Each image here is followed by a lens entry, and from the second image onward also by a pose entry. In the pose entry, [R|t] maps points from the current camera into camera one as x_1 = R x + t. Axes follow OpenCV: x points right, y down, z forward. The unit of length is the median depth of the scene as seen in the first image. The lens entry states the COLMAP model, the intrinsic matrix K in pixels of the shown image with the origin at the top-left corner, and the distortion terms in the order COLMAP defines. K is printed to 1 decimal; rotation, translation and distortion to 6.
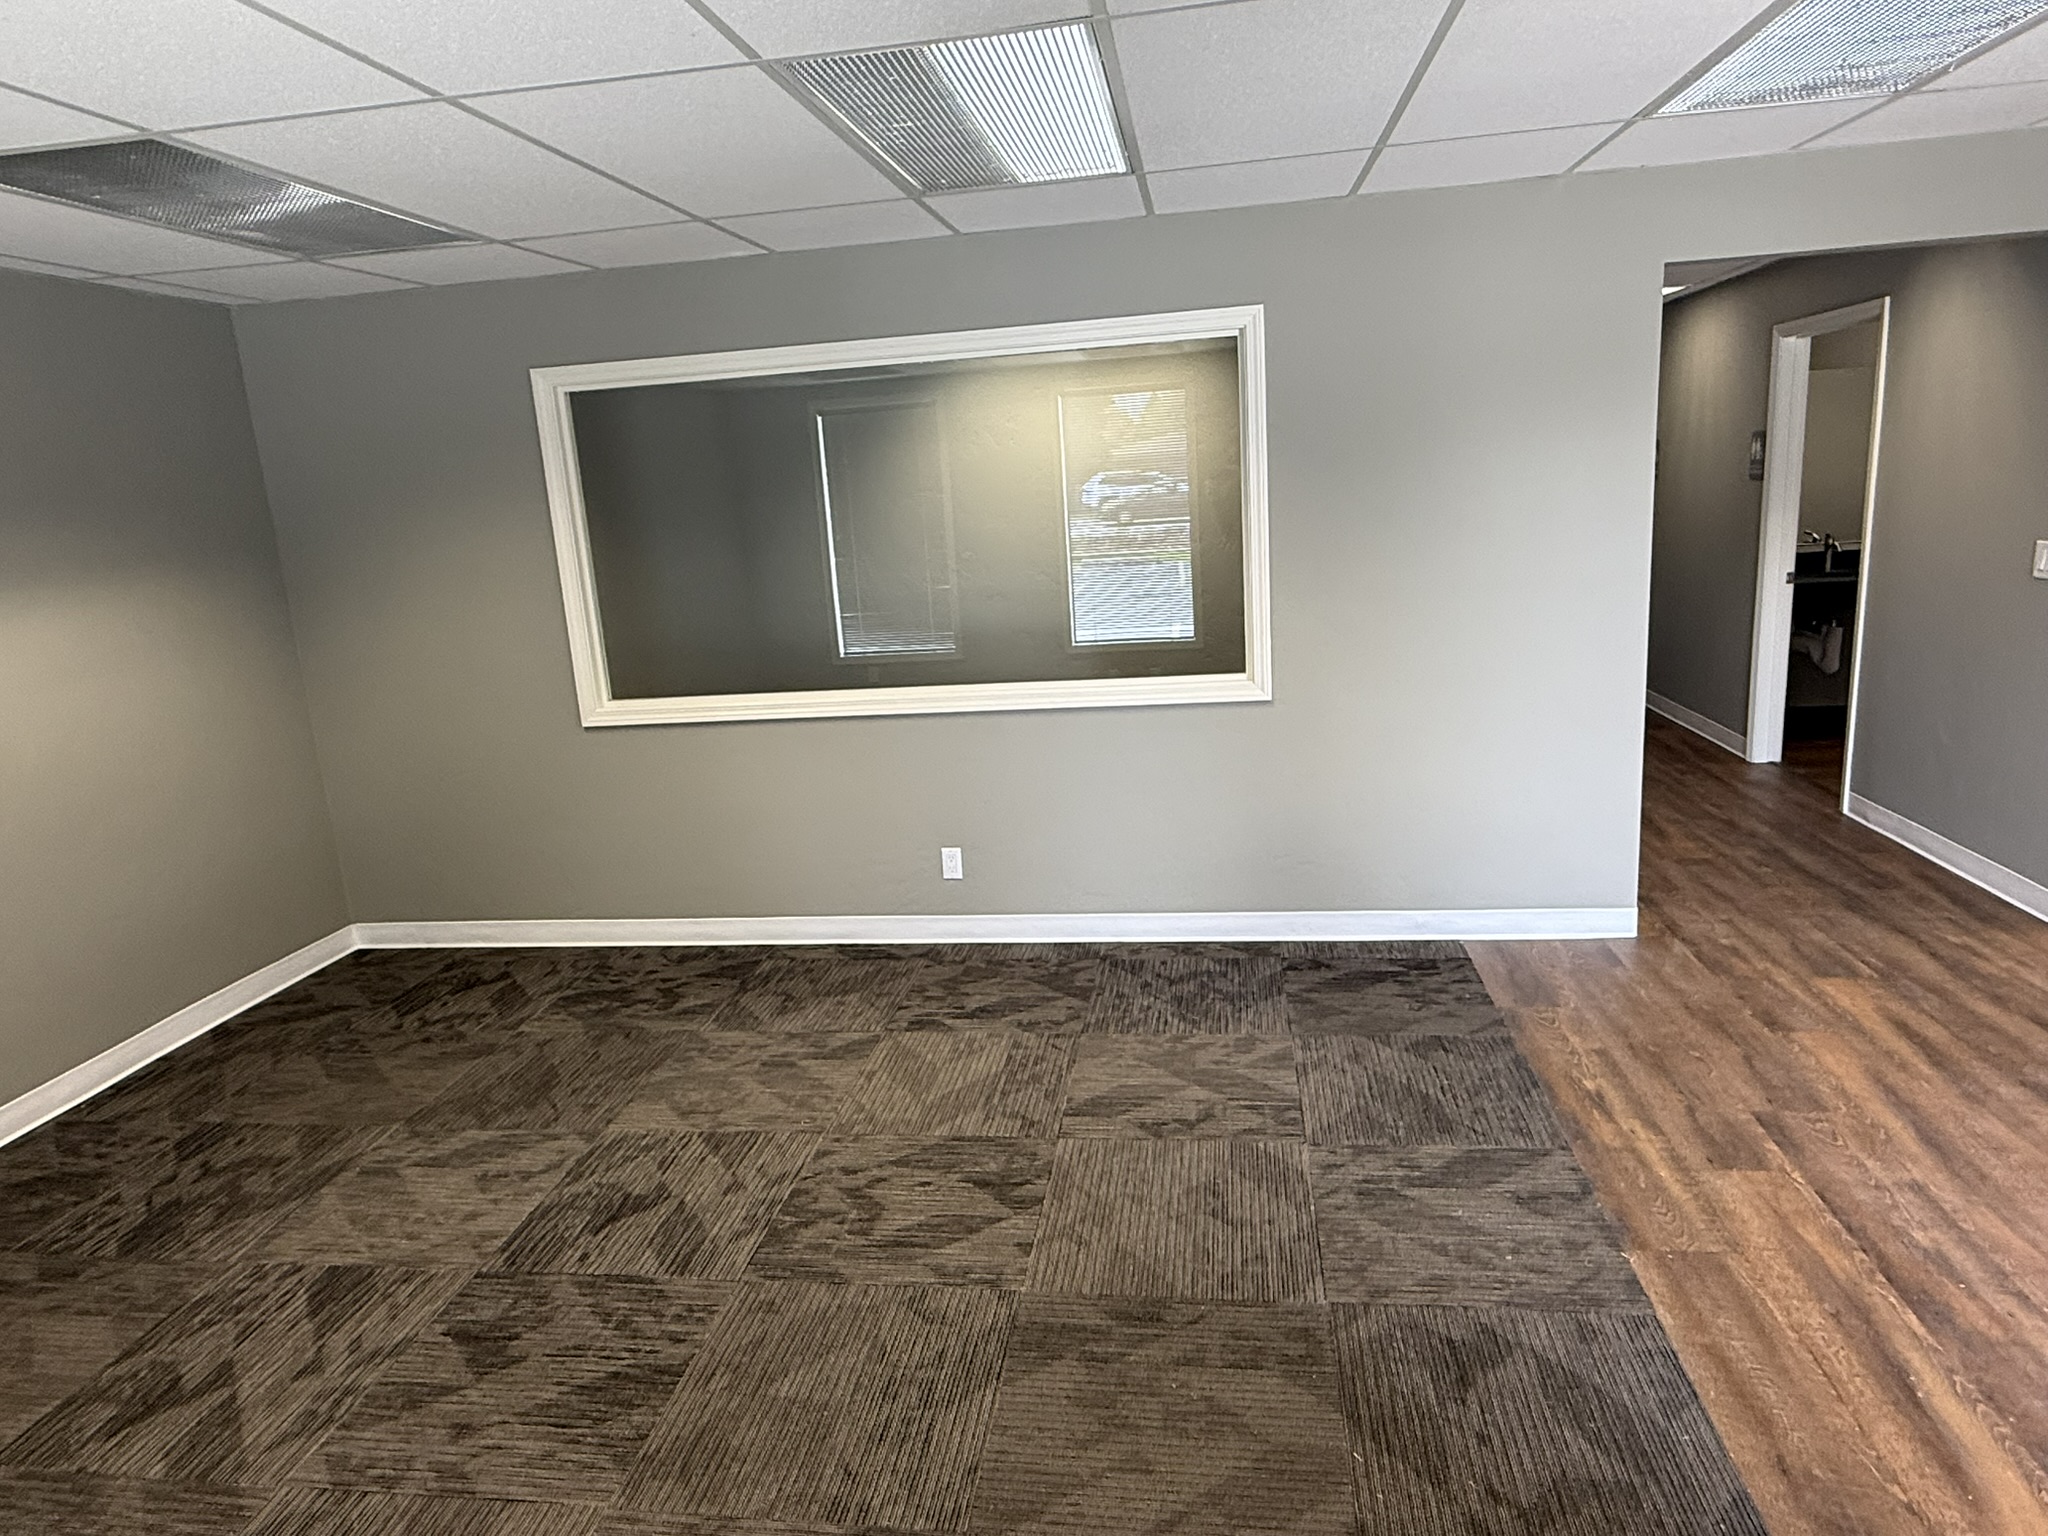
lens RADIAL K [[1264.2, 0, 1018.5], [0, 1264.2, 757.2], [0, 0, 1]] dist [-0.003396, 0.003460]
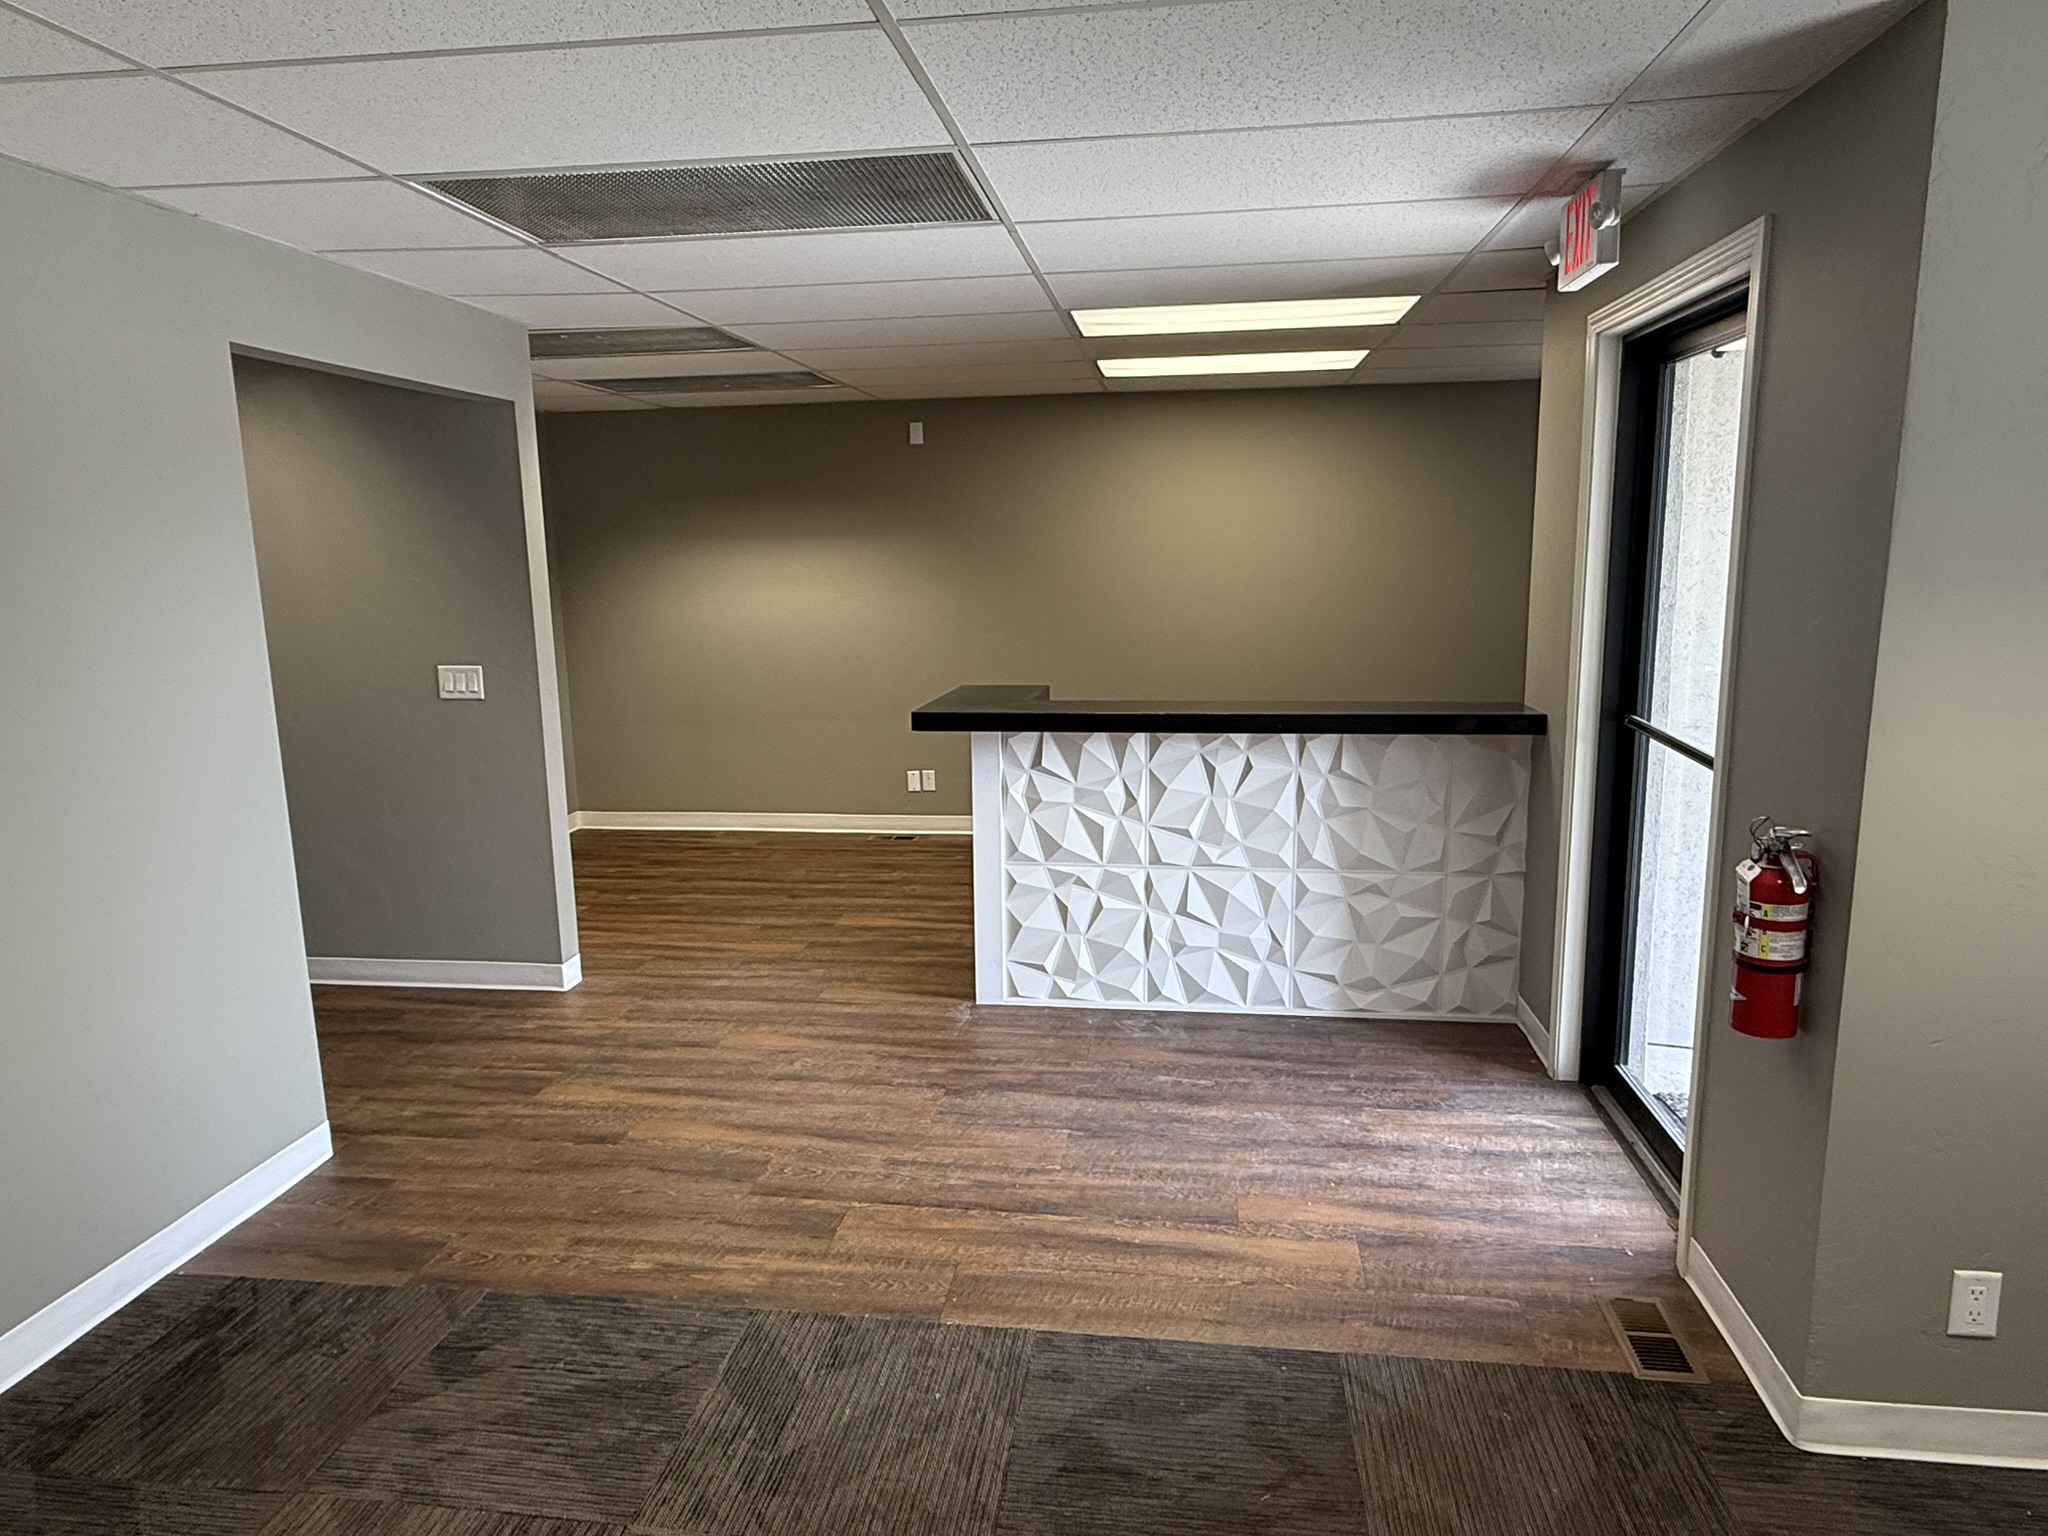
lens RADIAL K [[1264.2, 0, 1024.3], [0, 1264.2, 760.5], [0, 0, 1]] dist [-0.003396, 0.003460]
pose [[-0.010090, -0.104298, 0.994495, -0.336500], [0.230407, 0.967541, 0.103809, -0.096520], [-0.973042, 0.230186, 0.014268, 0.554625]]
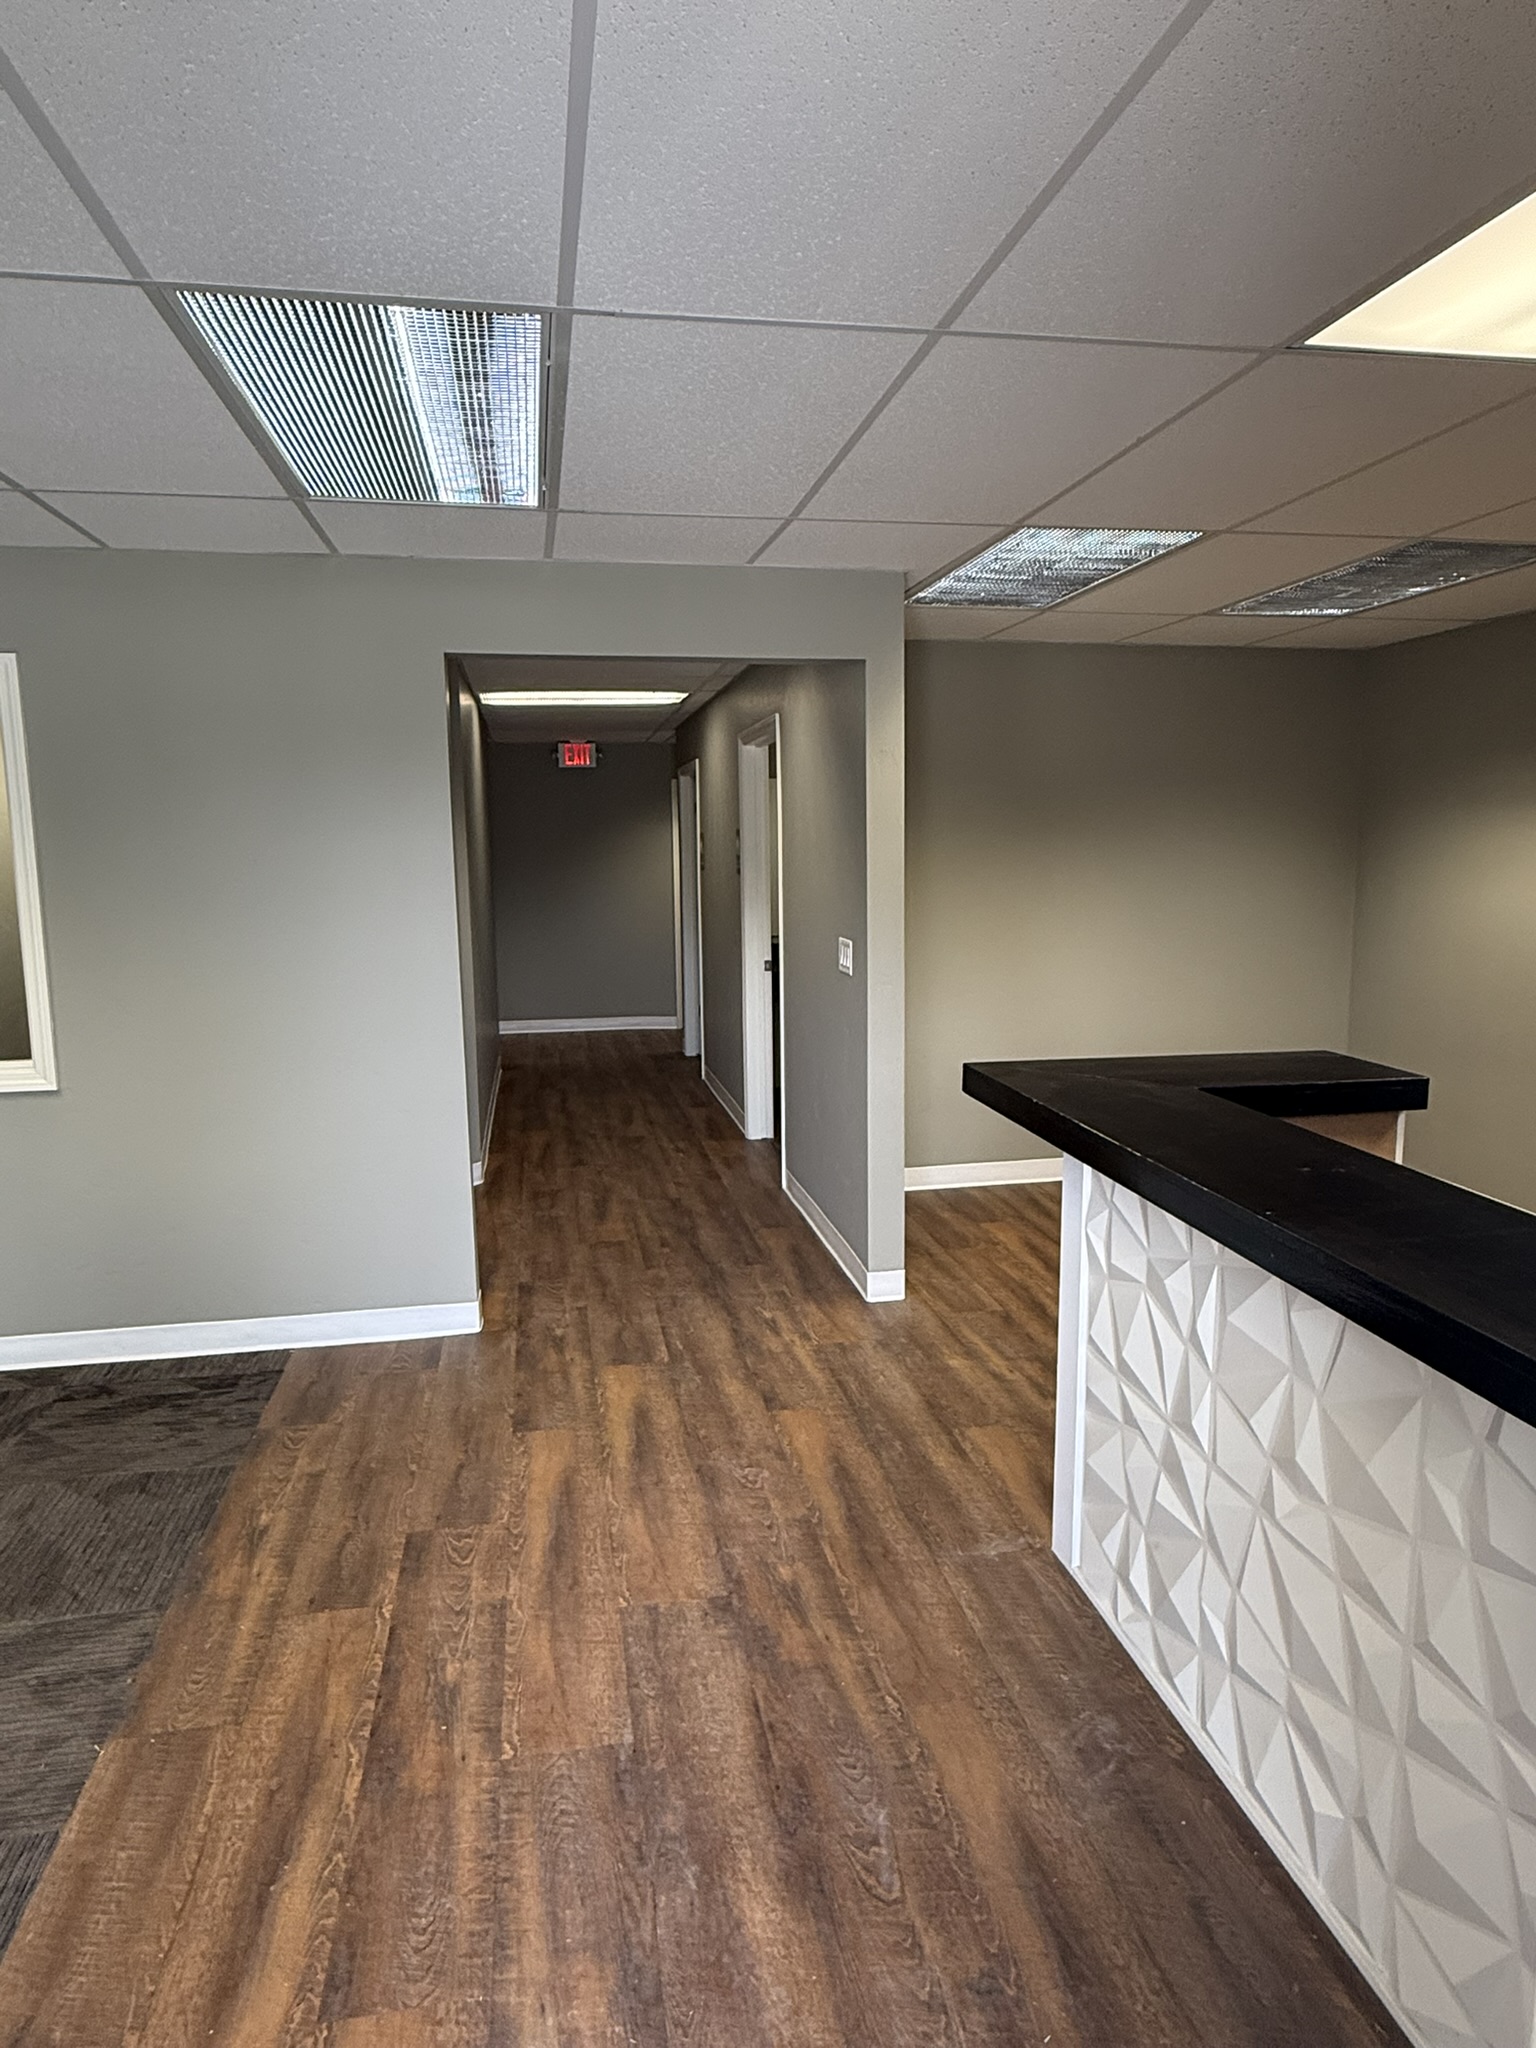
lens RADIAL K [[1264.2, 0, 761.5], [0, 1264.2, 1009.6], [0, 0, 1]] dist [-0.003396, 0.003460]
pose [[0.944973, 0.009969, 0.326997, 0.419908], [0.020920, 0.995649, -0.090807, -0.012024], [-0.326479, 0.092651, 0.940653, -0.000248]]
